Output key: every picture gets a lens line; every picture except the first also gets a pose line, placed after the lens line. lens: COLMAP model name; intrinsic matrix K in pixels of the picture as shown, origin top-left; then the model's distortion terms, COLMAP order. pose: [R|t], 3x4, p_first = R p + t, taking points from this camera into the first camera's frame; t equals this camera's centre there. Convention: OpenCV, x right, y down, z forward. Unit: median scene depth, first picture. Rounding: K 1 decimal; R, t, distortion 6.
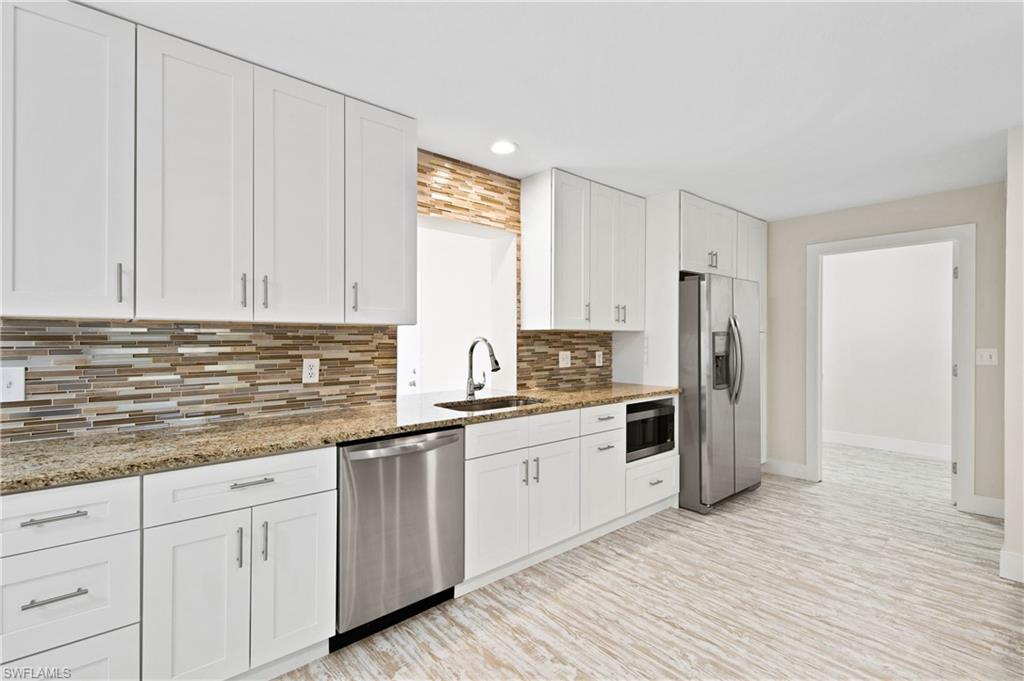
lens RADIAL K [[473.5, 0, 512.0], [0, 473.5, 340.5], [0, 0, 1]] dist [0.007442, -0.000706]
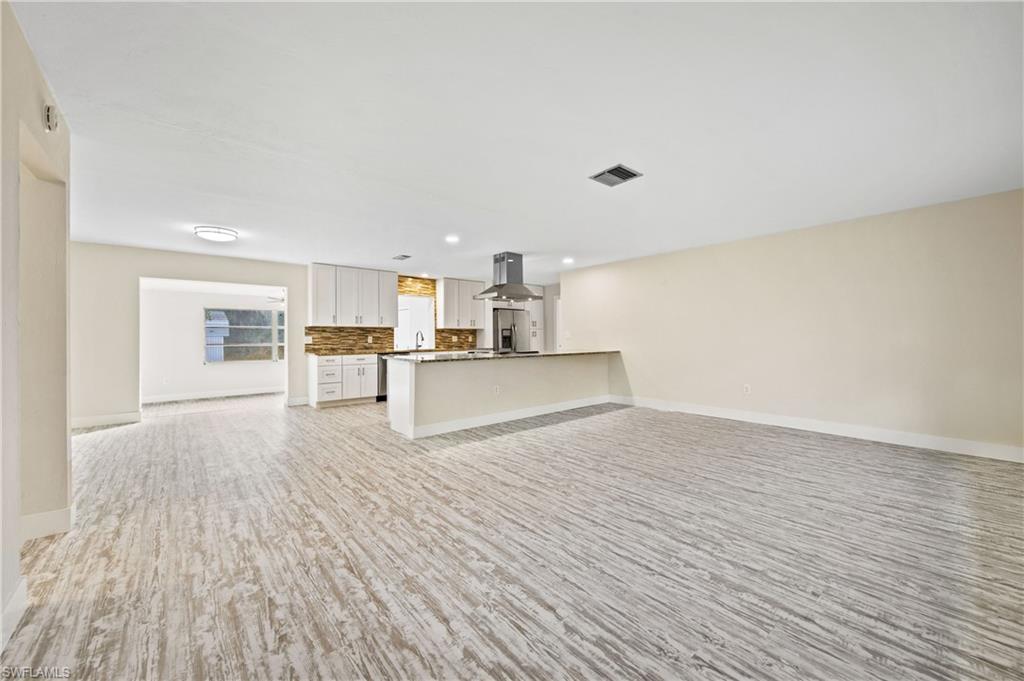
lens RADIAL K [[394.0, 0, 512.0], [0, 394.0, 340.5], [0, 0, 1]] dist [0.001647, -0.000502]
pose [[0.999860, -0.010453, -0.013102, 0.610977], [0.010429, 0.999944, -0.001959, 0.072696], [0.013122, 0.001822, 0.999912, -1.737756]]
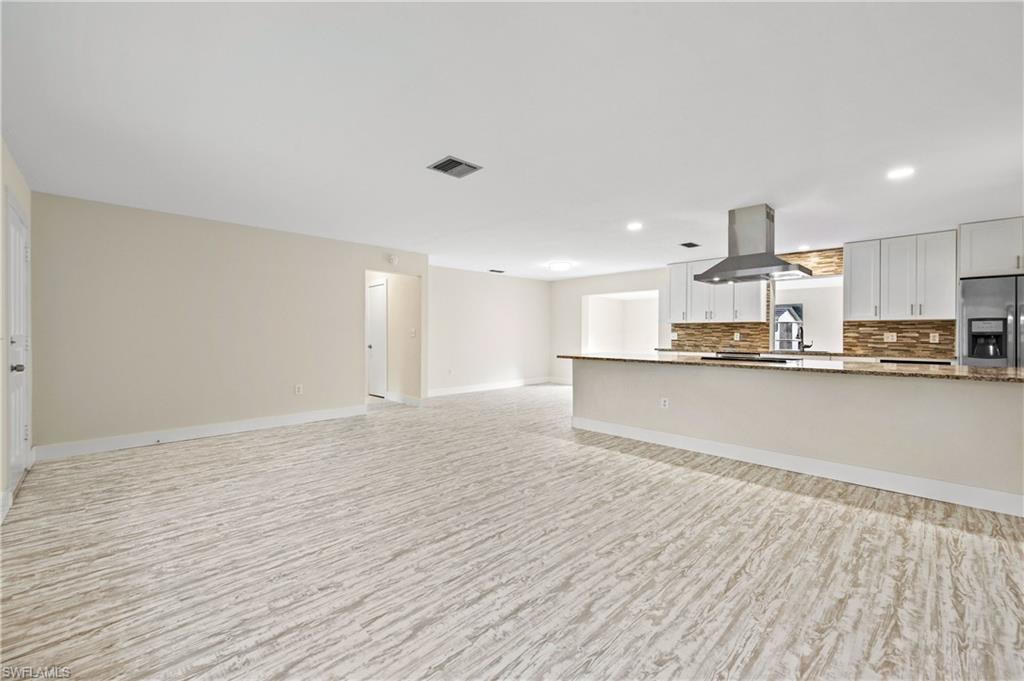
lens RADIAL K [[416.4, 0, 512.0], [0, 416.4, 340.5], [0, 0, 1]] dist [0.002612, 0.000049]
pose [[0.058103, 0.012607, -0.998231, 1.941749], [-0.010677, 0.999871, 0.012006, 0.059326], [0.998254, 0.009960, 0.058230, -0.594141]]
